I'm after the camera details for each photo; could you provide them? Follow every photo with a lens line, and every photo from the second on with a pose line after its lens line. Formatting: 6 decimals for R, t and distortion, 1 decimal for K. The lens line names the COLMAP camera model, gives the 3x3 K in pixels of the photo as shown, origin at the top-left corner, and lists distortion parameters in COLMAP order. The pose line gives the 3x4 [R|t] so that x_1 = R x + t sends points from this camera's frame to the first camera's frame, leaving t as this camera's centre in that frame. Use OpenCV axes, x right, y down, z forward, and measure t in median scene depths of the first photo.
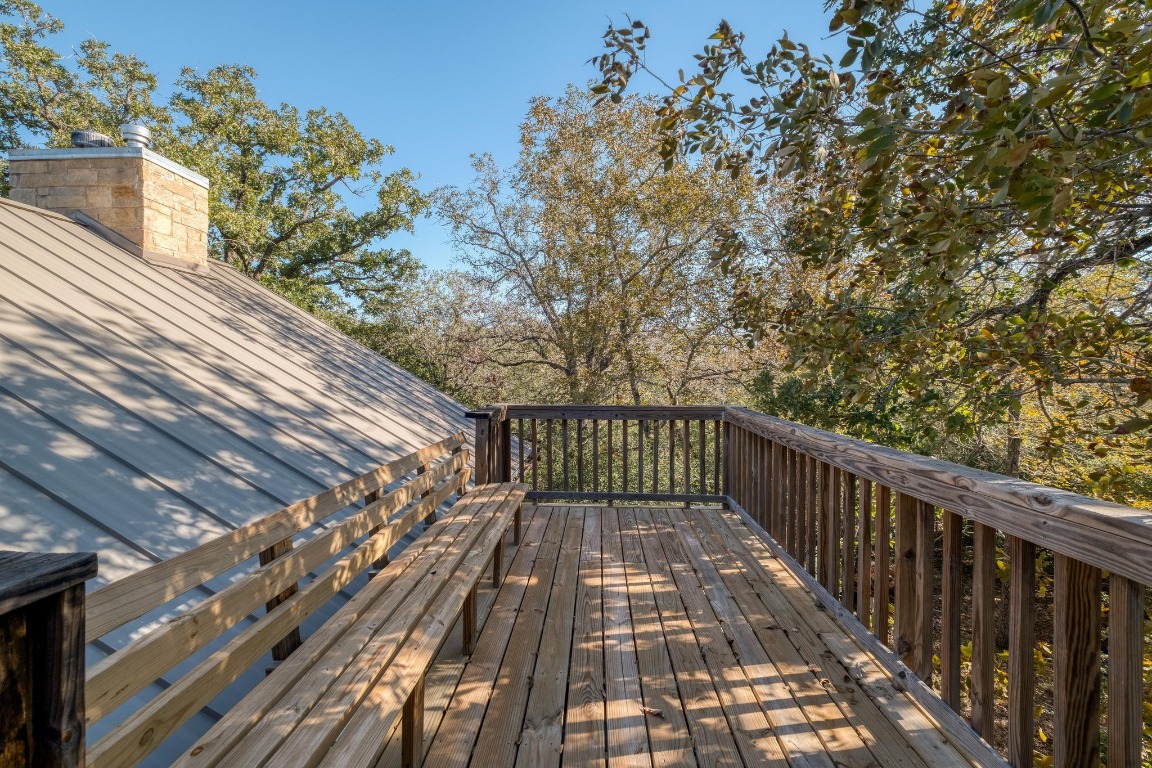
lens RADIAL K [[495.9, 0, 575.3], [0, 495.9, 380.0], [0, 0, 1]] dist [0.003133, -0.003284]
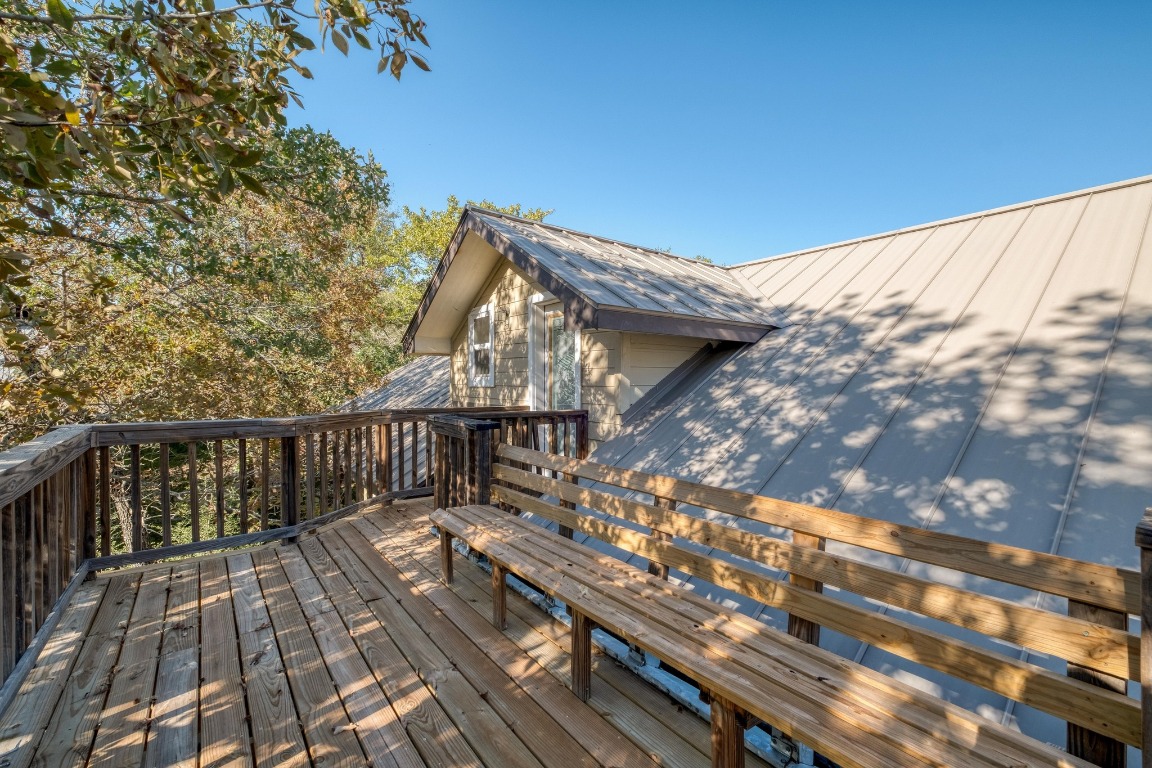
lens RADIAL K [[495.9, 0, 575.0], [0, 495.9, 382.9], [0, 0, 1]] dist [0.003133, -0.003284]
pose [[-0.776904, -0.001600, -0.629617, 0.402773], [-0.005831, 0.999972, 0.004654, -0.007427], [0.629592, 0.007287, -0.776892, 1.955842]]
